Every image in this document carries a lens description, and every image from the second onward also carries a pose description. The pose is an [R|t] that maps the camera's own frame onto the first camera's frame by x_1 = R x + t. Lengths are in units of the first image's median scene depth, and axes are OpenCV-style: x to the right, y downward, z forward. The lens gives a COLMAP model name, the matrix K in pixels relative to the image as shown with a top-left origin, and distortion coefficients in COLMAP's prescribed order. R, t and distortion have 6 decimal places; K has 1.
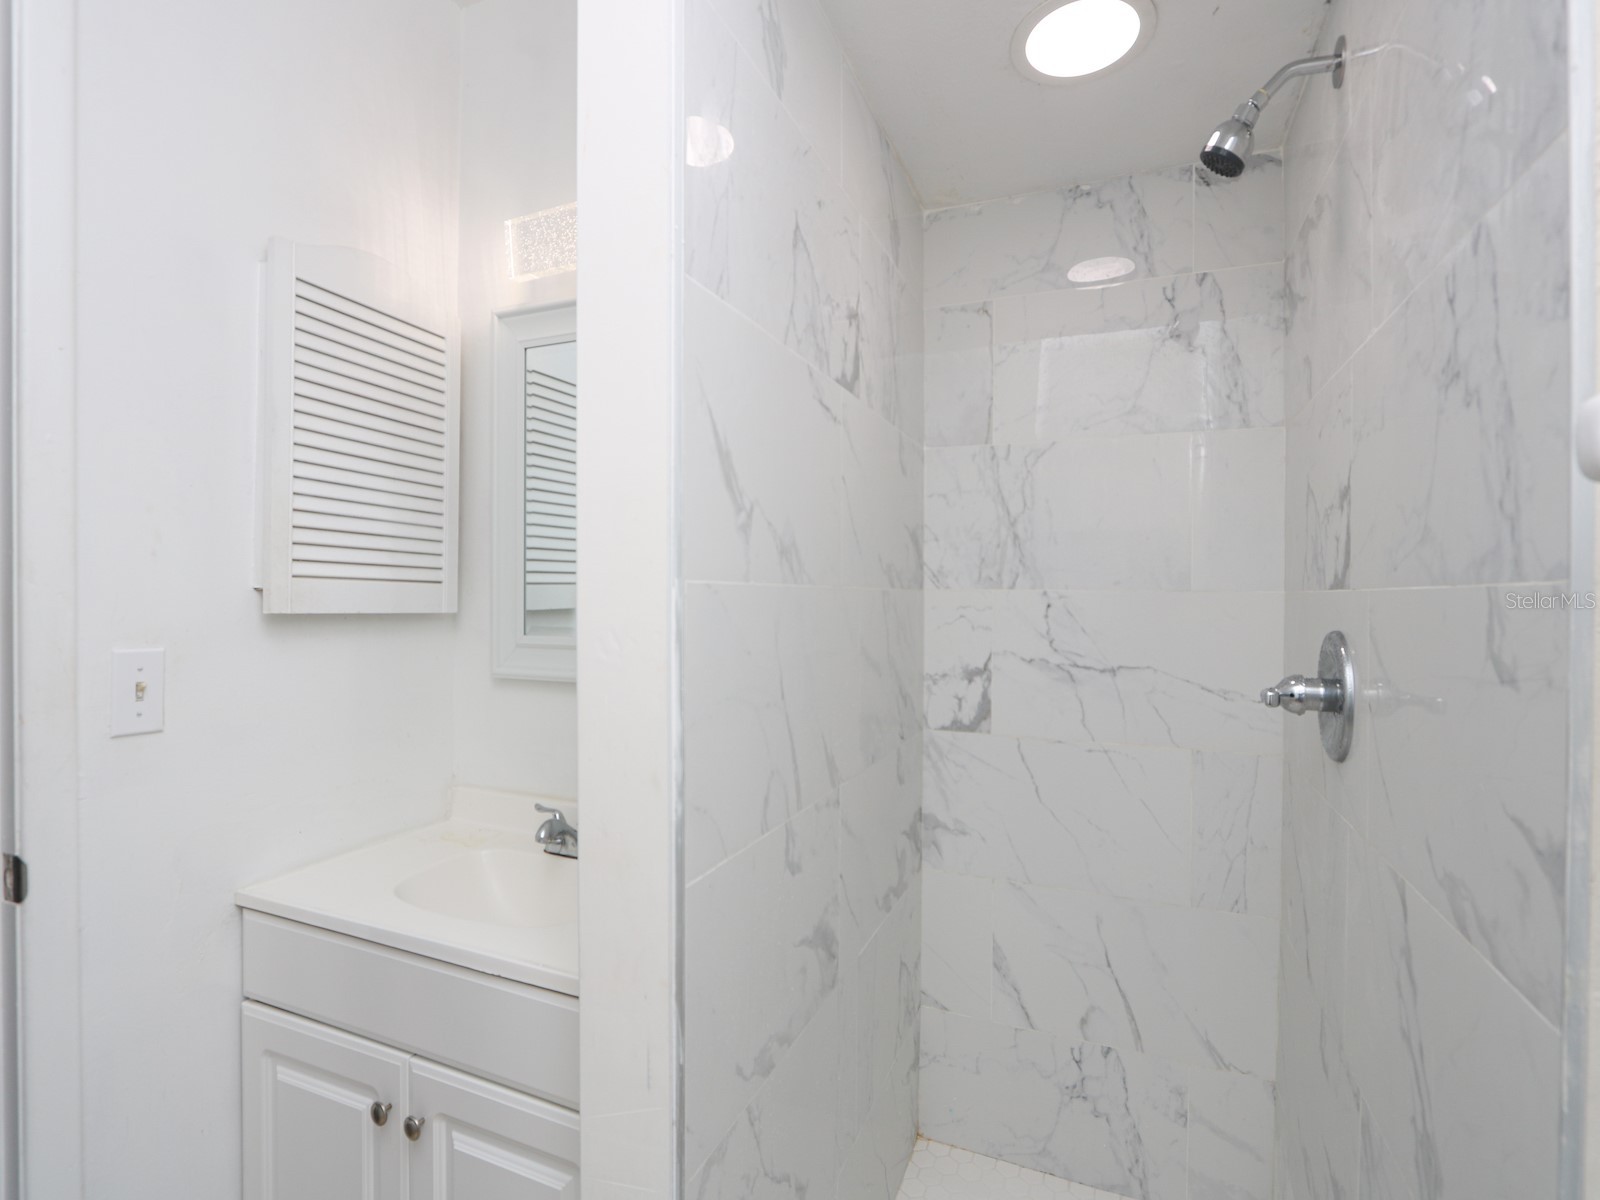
lens RADIAL K [[746.1, 0, 795.8], [0, 746.1, 600.1], [0, 0, 1]] dist [-0.001138, 0.000231]
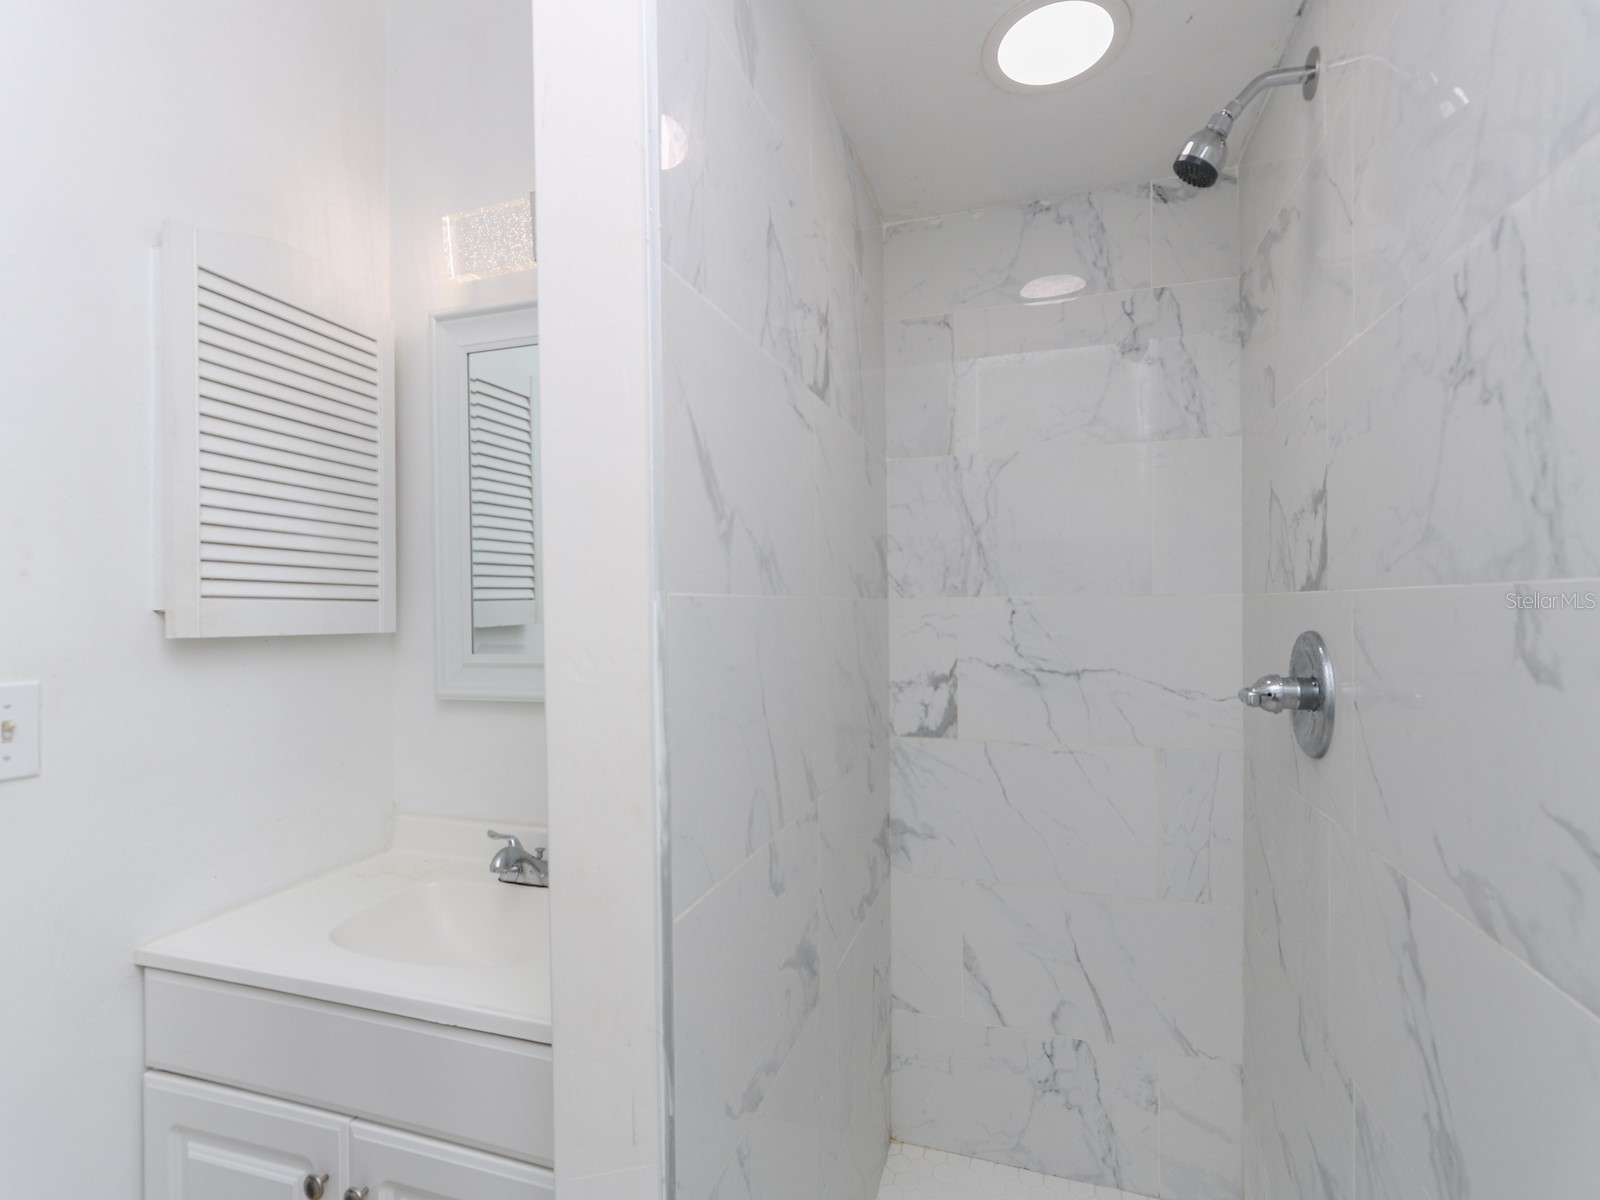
lens RADIAL K [[699.7, 0, 813.4], [0, 699.7, 608.6], [0, 0, 1]] dist [0.011776, 0.000965]
pose [[0.992868, -0.019582, 0.117602, -0.054617], [0.019970, 0.999798, -0.002124, -0.001010], [-0.117537, 0.004458, 0.993059, 0.086284]]
